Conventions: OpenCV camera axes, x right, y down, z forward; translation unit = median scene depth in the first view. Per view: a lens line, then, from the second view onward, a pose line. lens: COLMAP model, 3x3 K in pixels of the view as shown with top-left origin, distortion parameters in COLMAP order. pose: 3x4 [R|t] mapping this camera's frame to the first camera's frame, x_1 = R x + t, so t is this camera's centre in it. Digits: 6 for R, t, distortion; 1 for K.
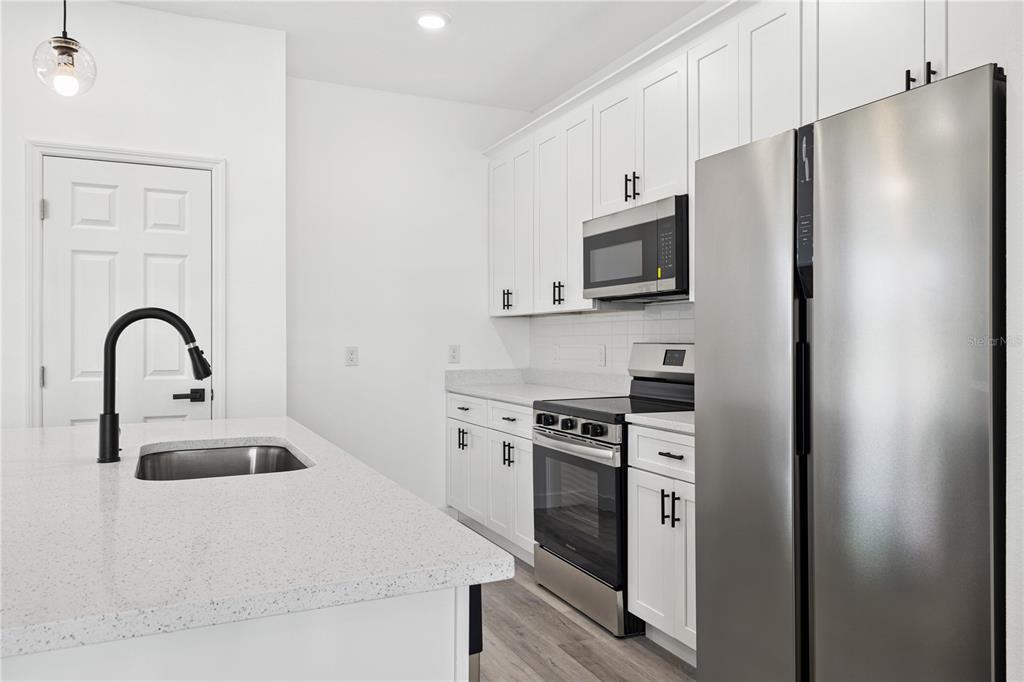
lens RADIAL K [[723.7, 0, 511.2], [0, 723.7, 337.7], [0, 0, 1]] dist [0.019208, -0.022826]
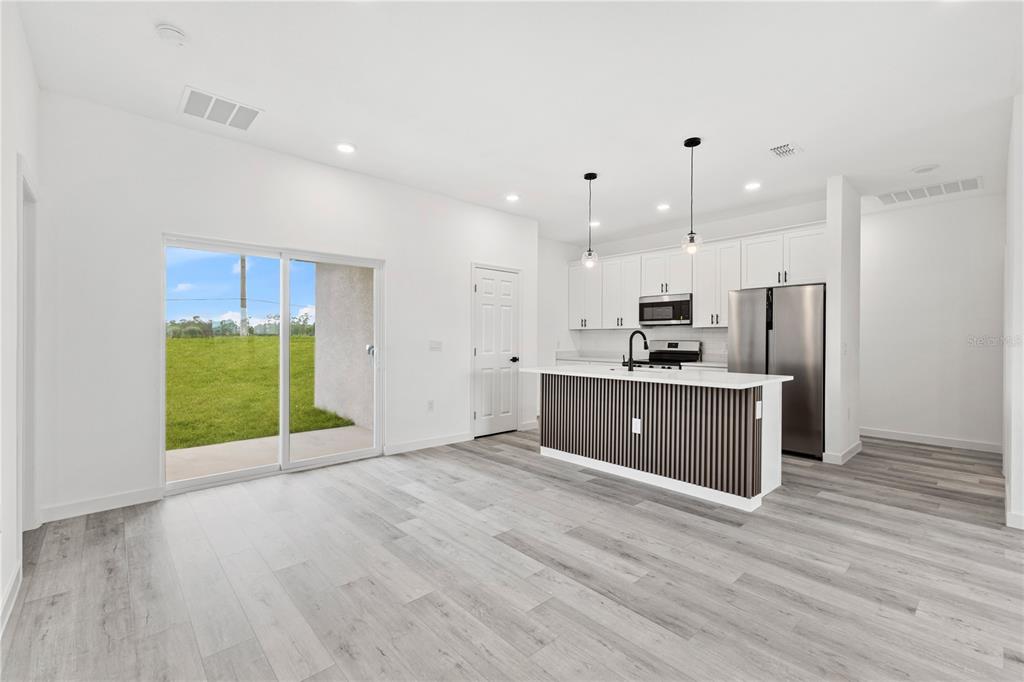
lens RADIAL K [[437.8, 0, 513.7], [0, 437.8, 340.2], [0, 0, 1]] dist [0.009410, -0.001047]
pose [[0.955264, 0.003991, 0.295729, -1.055409], [-0.006279, 0.999957, 0.006787, -0.002273], [-0.295689, -0.008340, 0.955248, -0.588635]]
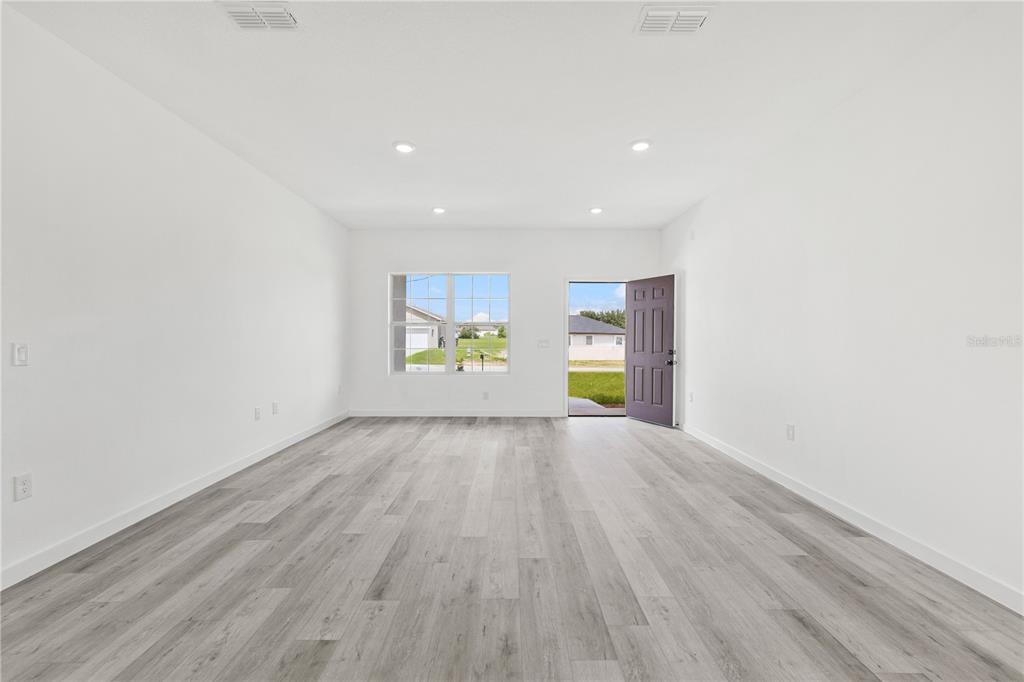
lens RADIAL K [[437.8, 0, 507.5], [0, 437.8, 340.3], [0, 0, 1]] dist [0.009410, -0.001047]
pose [[-0.903019, -0.004791, 0.429573, -0.765755], [-0.002224, 0.999977, 0.006477, -0.002088], [-0.429594, 0.004894, -0.903009, 0.252873]]
